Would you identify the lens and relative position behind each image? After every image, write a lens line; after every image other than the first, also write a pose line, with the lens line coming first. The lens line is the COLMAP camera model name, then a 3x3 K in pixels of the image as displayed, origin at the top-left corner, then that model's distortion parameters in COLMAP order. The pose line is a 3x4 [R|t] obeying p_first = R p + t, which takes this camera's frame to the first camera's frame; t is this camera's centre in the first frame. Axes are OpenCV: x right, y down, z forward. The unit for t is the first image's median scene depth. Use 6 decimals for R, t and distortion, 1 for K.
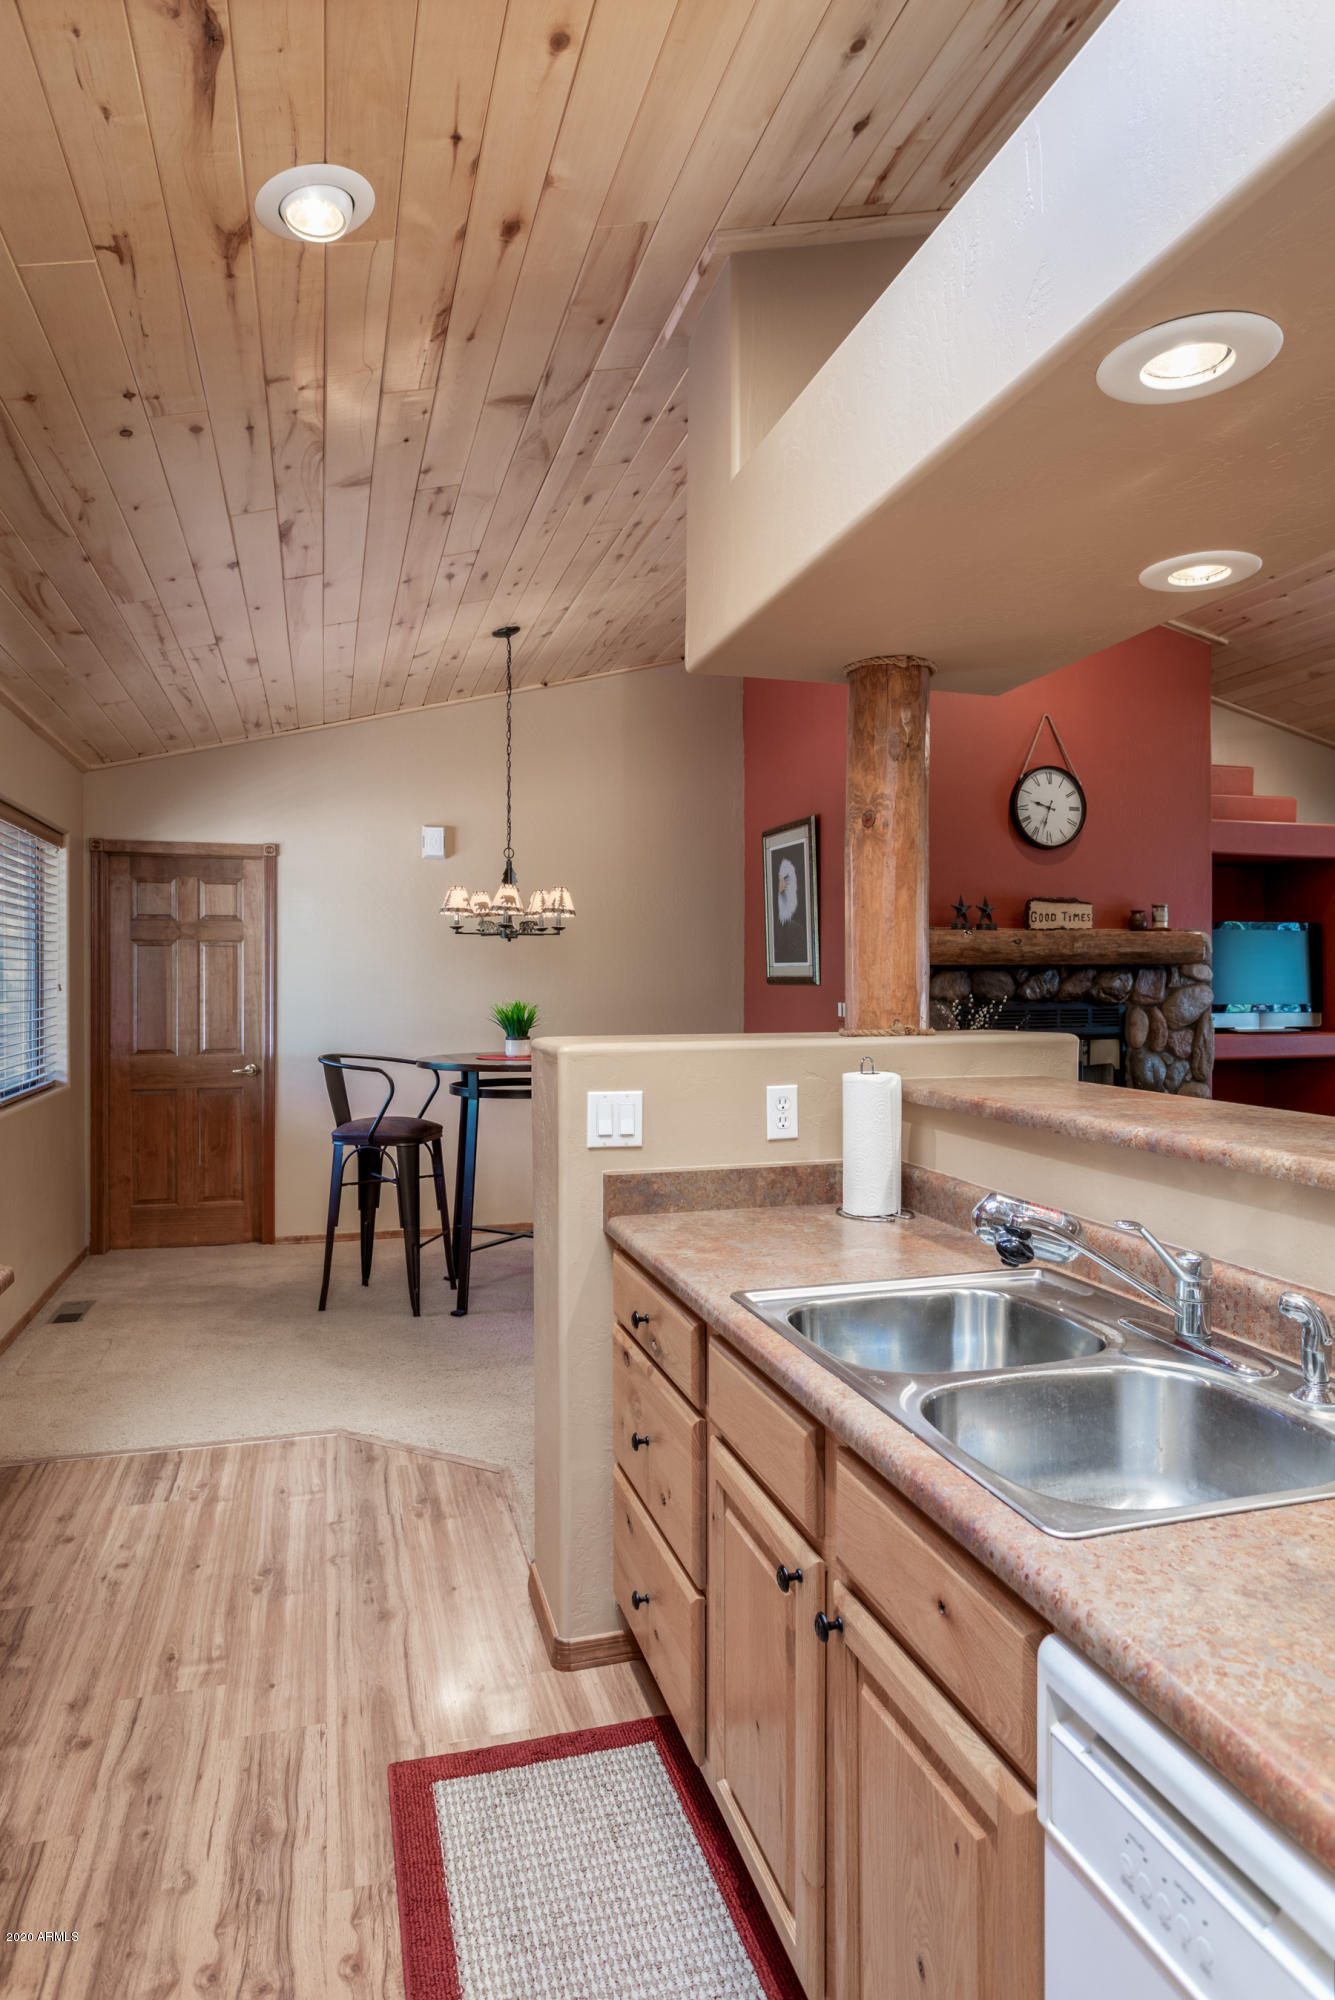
lens RADIAL K [[1219.1, 0, 677.1], [0, 1219.1, 985.6], [0, 0, 1]] dist [0.000041, 0.003624]
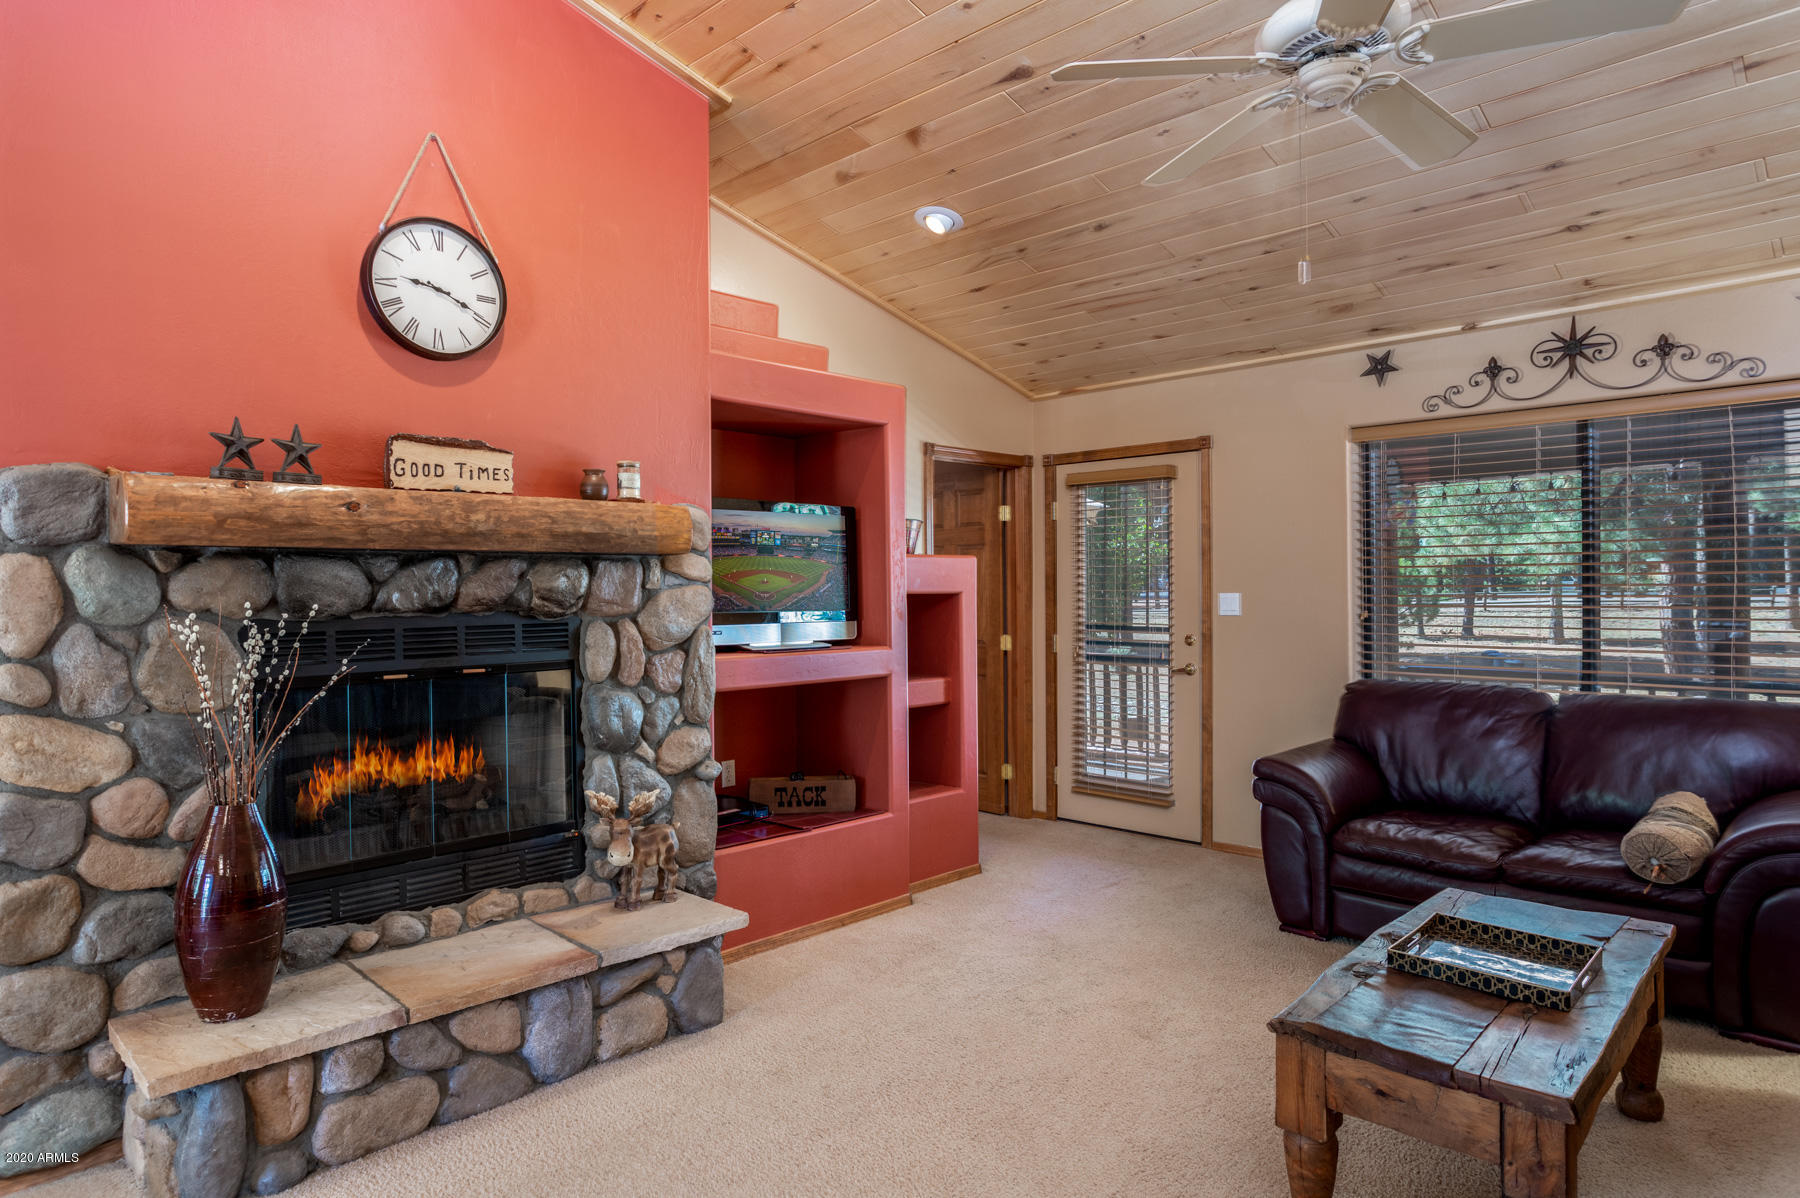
lens RADIAL K [[1037.2, 0, 903.2], [0, 1037.2, 595.4], [0, 0, 1]] dist [-0.039656, 0.000195]
pose [[0.878484, -0.006243, 0.477730, 0.260426], [0.005687, 0.999980, 0.002611, 0.004427], [-0.477737, 0.000424, 0.878503, 0.441140]]
